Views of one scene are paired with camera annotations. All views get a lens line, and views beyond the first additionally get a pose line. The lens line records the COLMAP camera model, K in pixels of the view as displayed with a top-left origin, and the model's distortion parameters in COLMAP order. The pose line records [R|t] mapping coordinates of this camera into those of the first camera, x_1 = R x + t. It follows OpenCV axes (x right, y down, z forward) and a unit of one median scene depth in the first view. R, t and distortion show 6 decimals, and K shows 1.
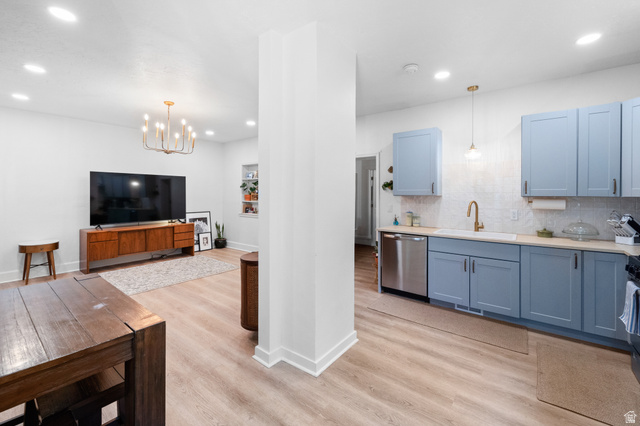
lens RADIAL K [[266.8, 0, 319.4], [0, 266.8, 193.5], [0, 0, 1]] dist [0.000085, -0.000003]
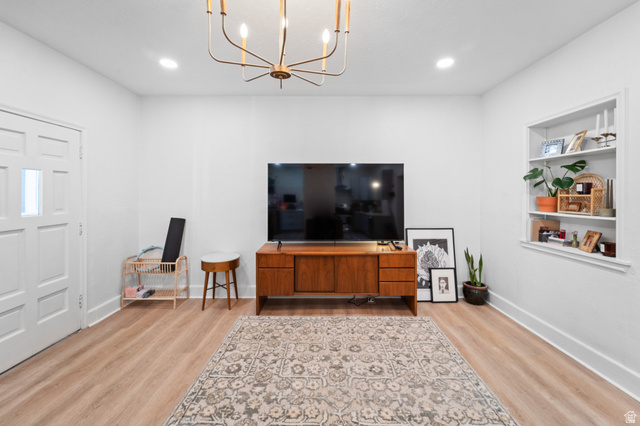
lens RADIAL K [[262.2, 0, 319.4], [0, 262.2, 196.7], [0, 0, 1]] dist [0.000631, 0.000054]
pose [[0.607325, -0.004389, -0.794441, -0.164116], [0.001928, 0.999990, -0.004050, 0.005058], [0.794451, 0.000928, 0.607328, 0.493273]]
